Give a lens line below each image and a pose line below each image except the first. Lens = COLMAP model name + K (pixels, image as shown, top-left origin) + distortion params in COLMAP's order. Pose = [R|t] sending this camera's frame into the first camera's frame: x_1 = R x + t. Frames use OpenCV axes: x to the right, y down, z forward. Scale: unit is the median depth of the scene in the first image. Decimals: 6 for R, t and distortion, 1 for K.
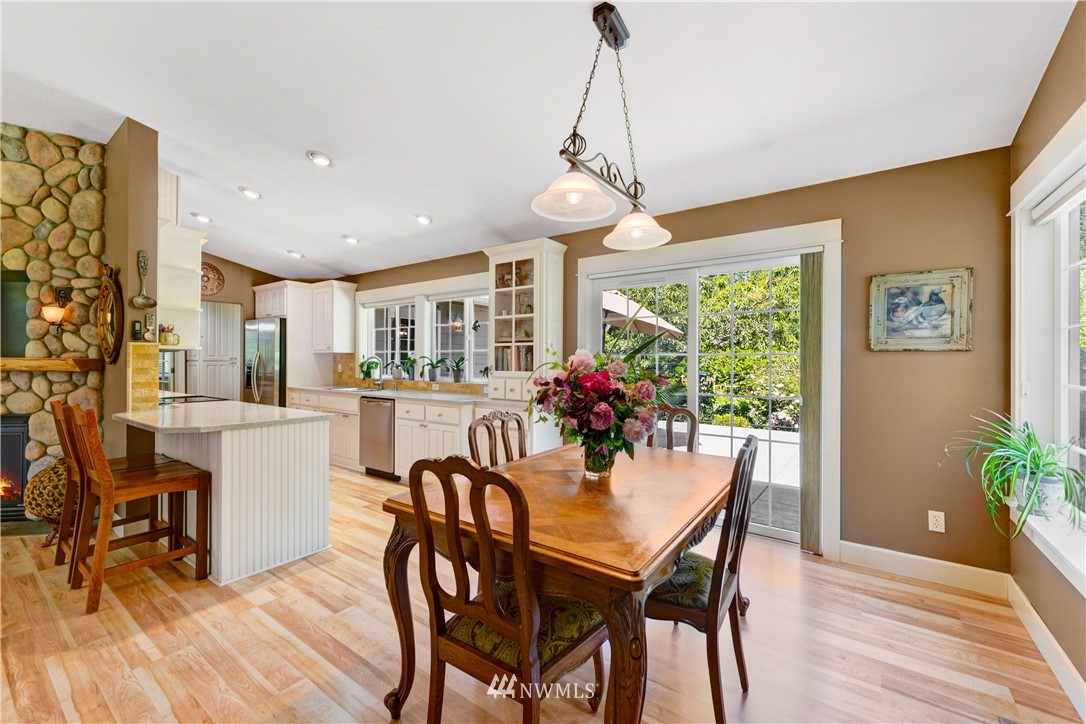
lens RADIAL K [[441.5, 0, 548.3], [0, 441.5, 363.2], [0, 0, 1]] dist [0.002963, -0.002341]
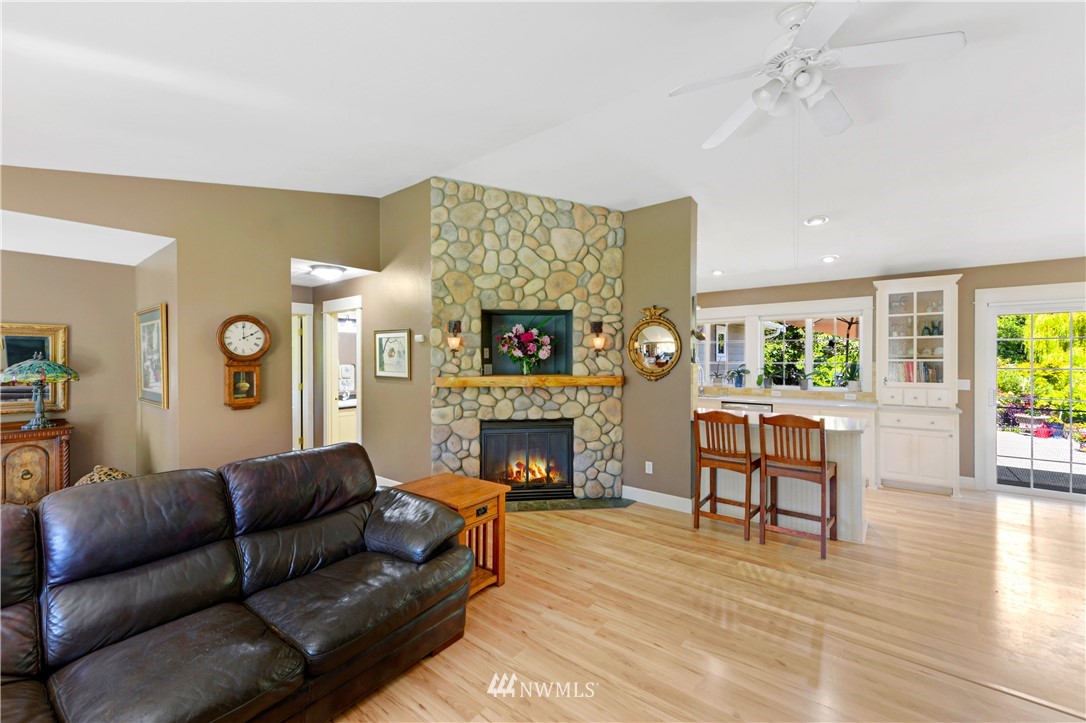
lens RADIAL K [[441.5, 0, 536.3], [0, 441.5, 358.7], [0, 0, 1]] dist [0.002963, -0.002341]
pose [[0.997510, -0.007717, -0.070106, -1.191602], [0.007849, 0.999968, 0.001608, -0.065949], [0.070091, -0.002154, 0.997538, -0.329759]]
